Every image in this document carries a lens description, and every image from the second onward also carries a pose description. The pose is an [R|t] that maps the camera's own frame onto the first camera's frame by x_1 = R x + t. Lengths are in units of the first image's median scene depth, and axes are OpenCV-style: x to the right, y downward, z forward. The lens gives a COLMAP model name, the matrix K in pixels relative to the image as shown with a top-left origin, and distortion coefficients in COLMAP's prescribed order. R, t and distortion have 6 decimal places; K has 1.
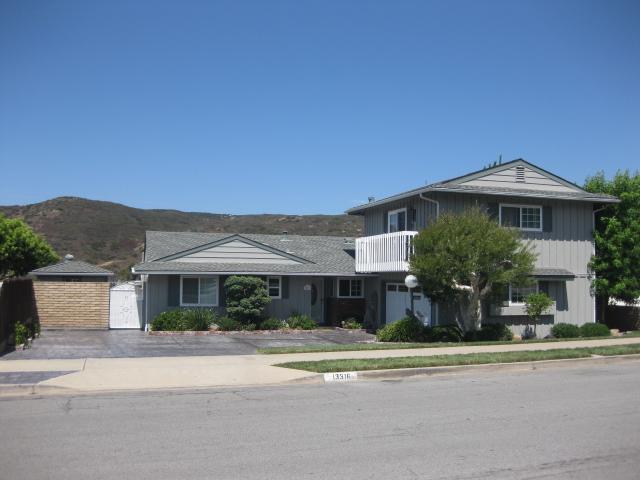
lens RADIAL K [[670.7, 0, 319.3], [0, 670.7, 238.8], [0, 0, 1]] dist [-0.136642, 0.000000]
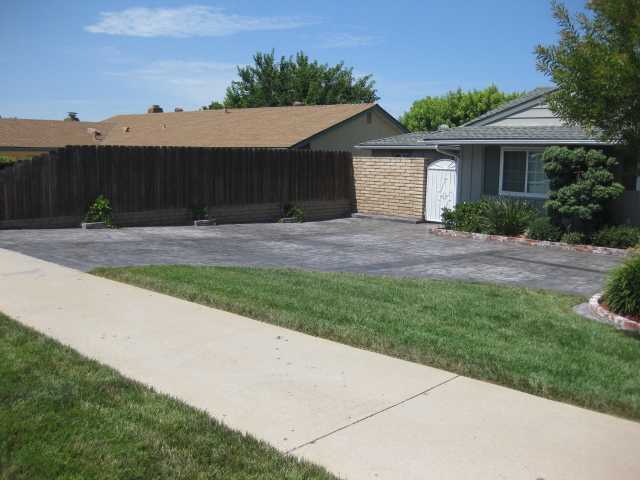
lens RADIAL K [[670.7, 0, 319.6], [0, 670.7, 239.9], [0, 0, 1]] dist [-0.136642, 0.000000]
pose [[0.473054, 0.107799, -0.874414, 0.280274], [0.040058, 0.988828, 0.143575, 0.045898], [0.880122, -0.102946, 0.463451, 0.554654]]
